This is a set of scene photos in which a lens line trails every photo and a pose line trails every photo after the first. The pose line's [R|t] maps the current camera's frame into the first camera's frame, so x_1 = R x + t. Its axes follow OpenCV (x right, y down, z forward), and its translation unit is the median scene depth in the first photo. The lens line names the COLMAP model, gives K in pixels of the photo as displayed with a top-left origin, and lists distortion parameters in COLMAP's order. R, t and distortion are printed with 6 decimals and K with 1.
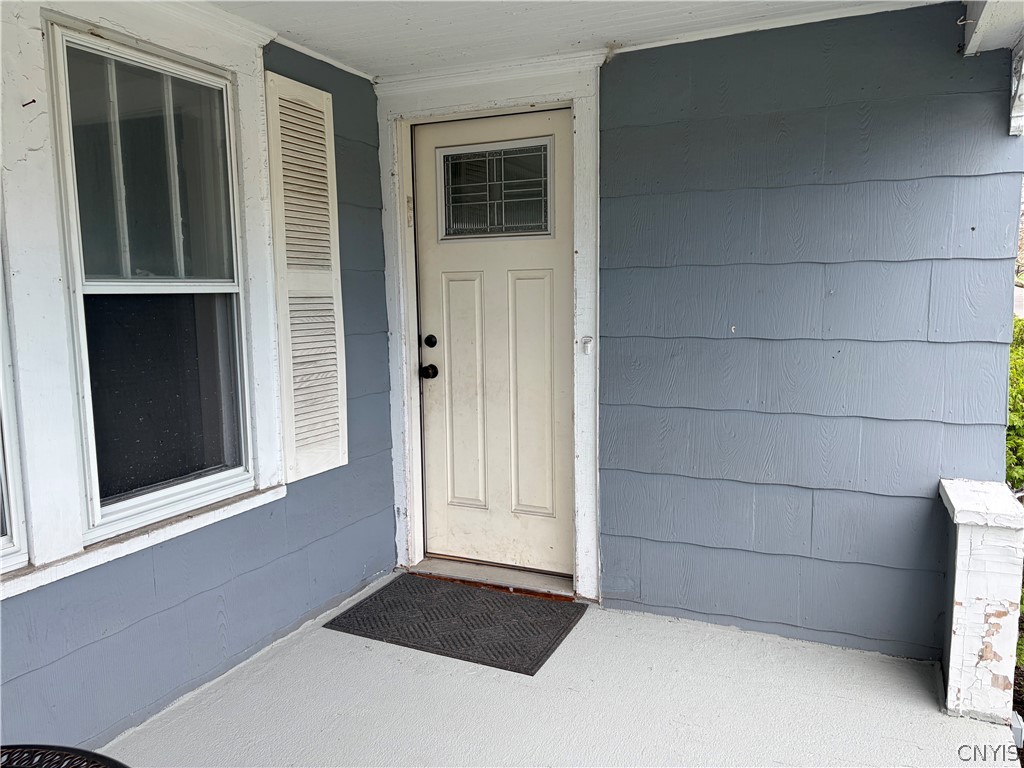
lens RADIAL K [[746.1, 0, 512.0], [0, 746.1, 384.0], [0, 0, 1]] dist [-0.006867, -0.002074]
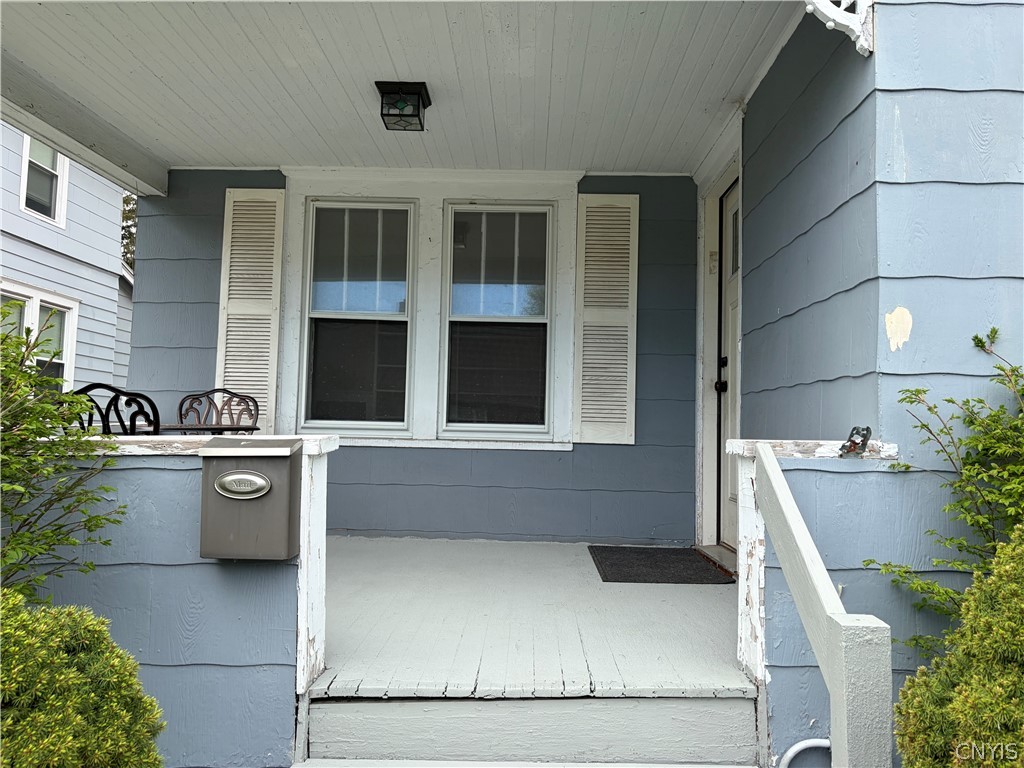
lens RADIAL K [[776.7, 0, 510.3], [0, 776.7, 379.2], [0, 0, 1]] dist [0.048583, -0.056524]
pose [[0.403623, -0.038540, -0.914113, 1.129079], [-0.138000, 0.985118, -0.102467, 0.185400], [0.904458, 0.167506, 0.392298, 0.214372]]
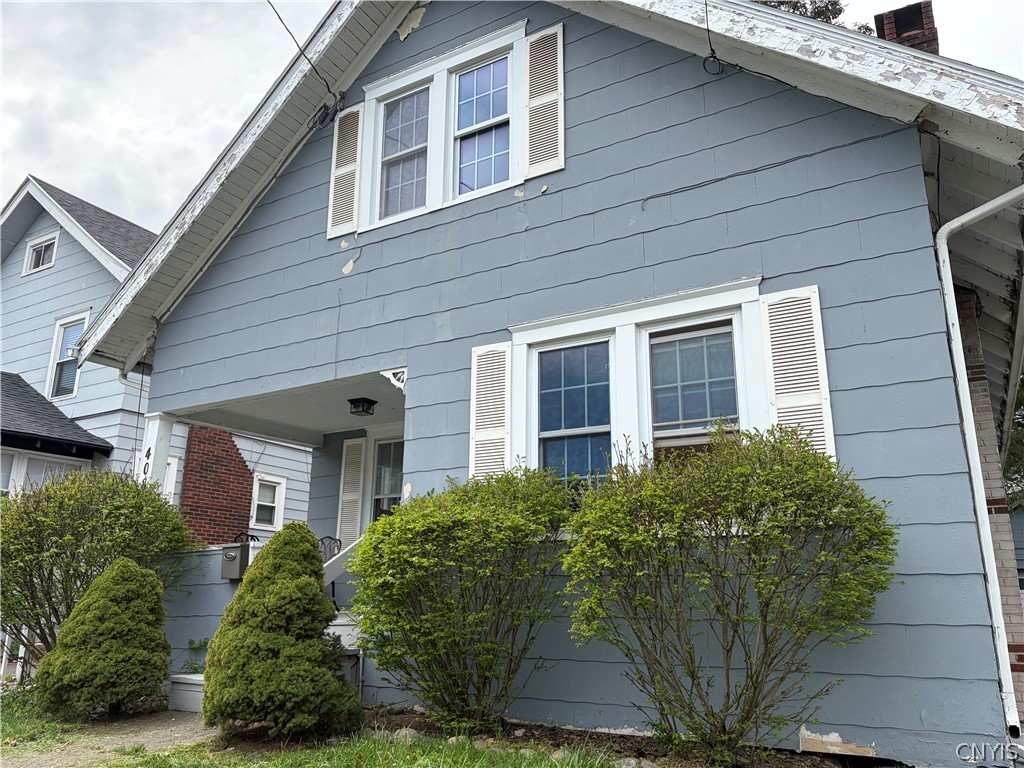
lens RADIAL K [[776.7, 0, 510.3], [0, 776.7, 379.2], [0, 0, 1]] dist [0.048583, -0.056524]
pose [[-0.082082, -0.260123, -0.962080, 2.760773], [-0.124778, 0.960424, -0.249030, 0.212458], [0.988784, 0.099606, -0.111291, 1.357956]]
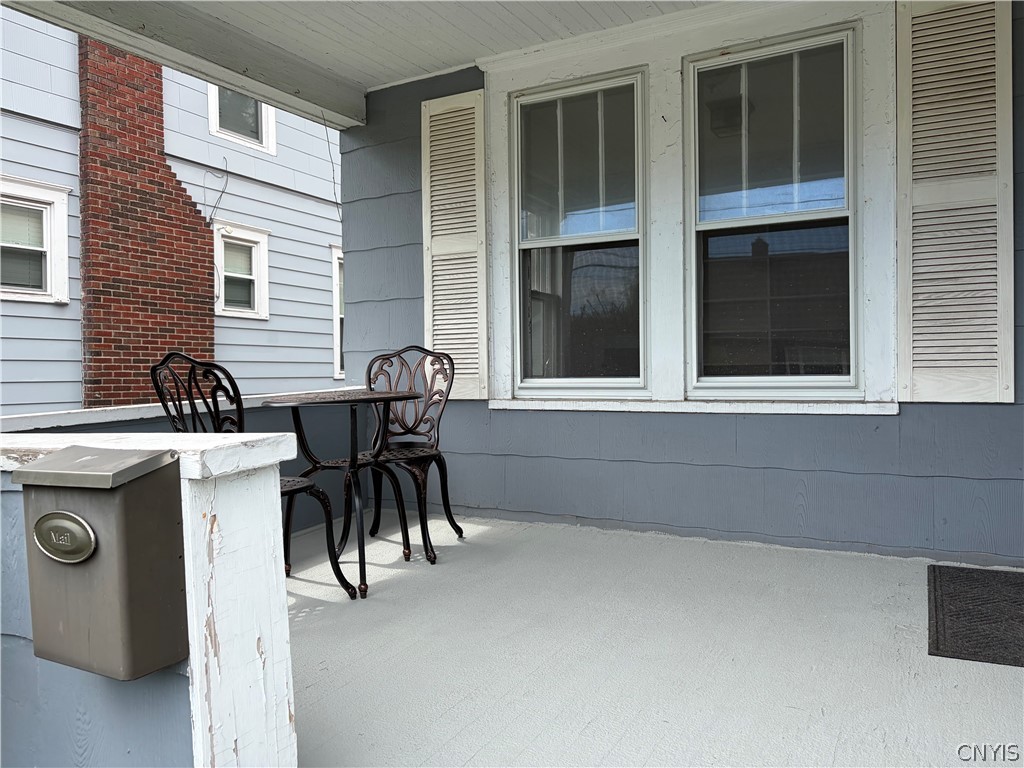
lens RADIAL K [[776.7, 0, 510.3], [0, 776.7, 379.2], [0, 0, 1]] dist [0.048583, -0.056524]
pose [[-0.050448, 0.024209, -0.998433, 0.754811], [-0.104855, 0.994053, 0.029400, 0.125826], [0.993207, 0.106174, -0.047609, 0.525767]]
